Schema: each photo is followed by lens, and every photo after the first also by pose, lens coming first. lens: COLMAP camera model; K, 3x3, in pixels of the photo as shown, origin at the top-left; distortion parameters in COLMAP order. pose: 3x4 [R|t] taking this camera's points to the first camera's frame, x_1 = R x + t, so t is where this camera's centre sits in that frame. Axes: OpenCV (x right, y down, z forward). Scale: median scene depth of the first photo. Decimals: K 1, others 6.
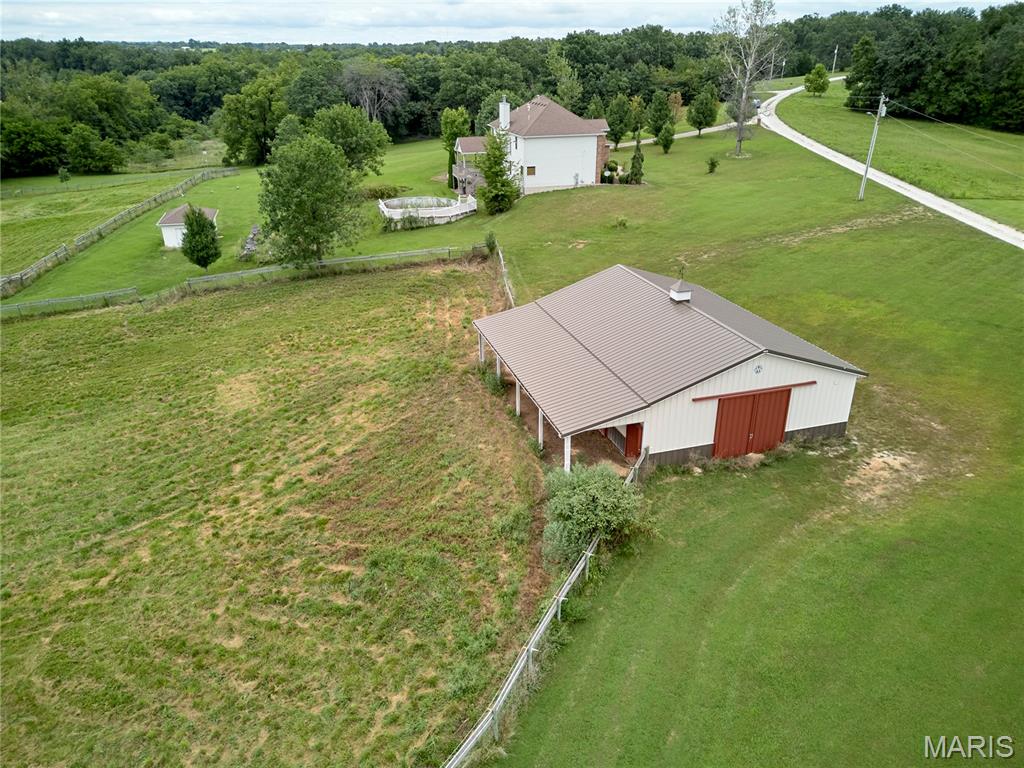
lens RADIAL K [[724.1, 0, 515.1], [0, 724.1, 383.9], [0, 0, 1]] dist [0.067792, -0.063380]
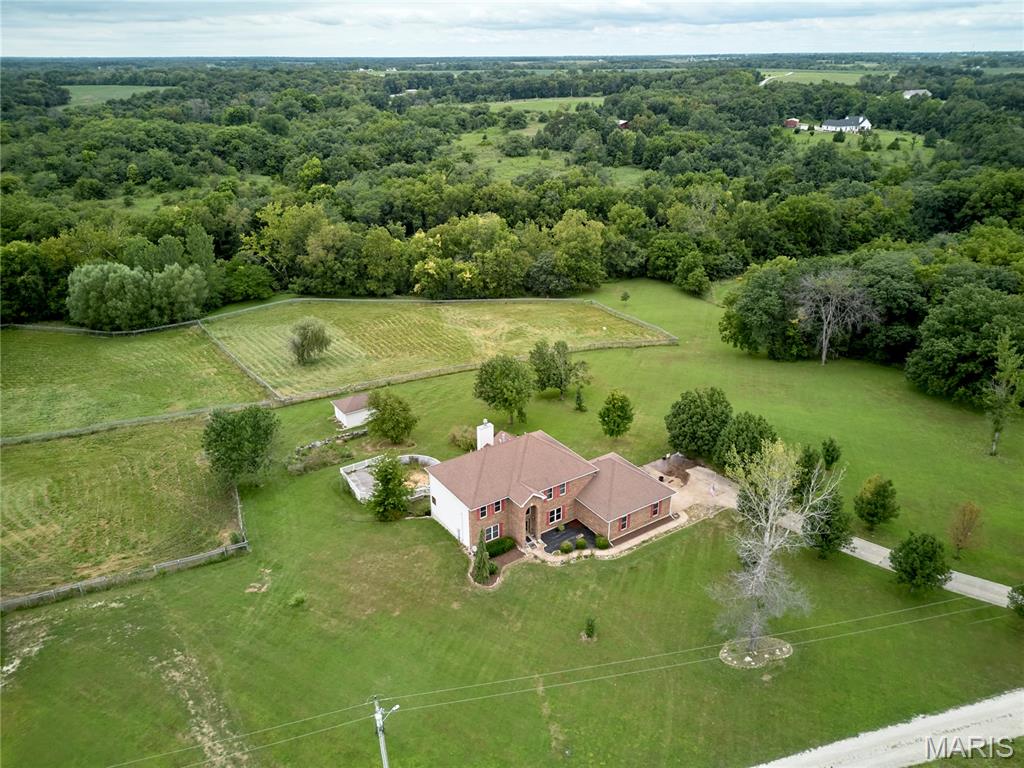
lens RADIAL K [[724.1, 0, 515.1], [0, 724.1, 383.9], [0, 0, 1]] dist [0.067792, -0.063380]
pose [[0.310737, 0.391750, -0.866011, 1.089219], [-0.390252, 0.883361, 0.259570, -0.941722], [0.866687, 0.257304, 0.427374, 0.818101]]
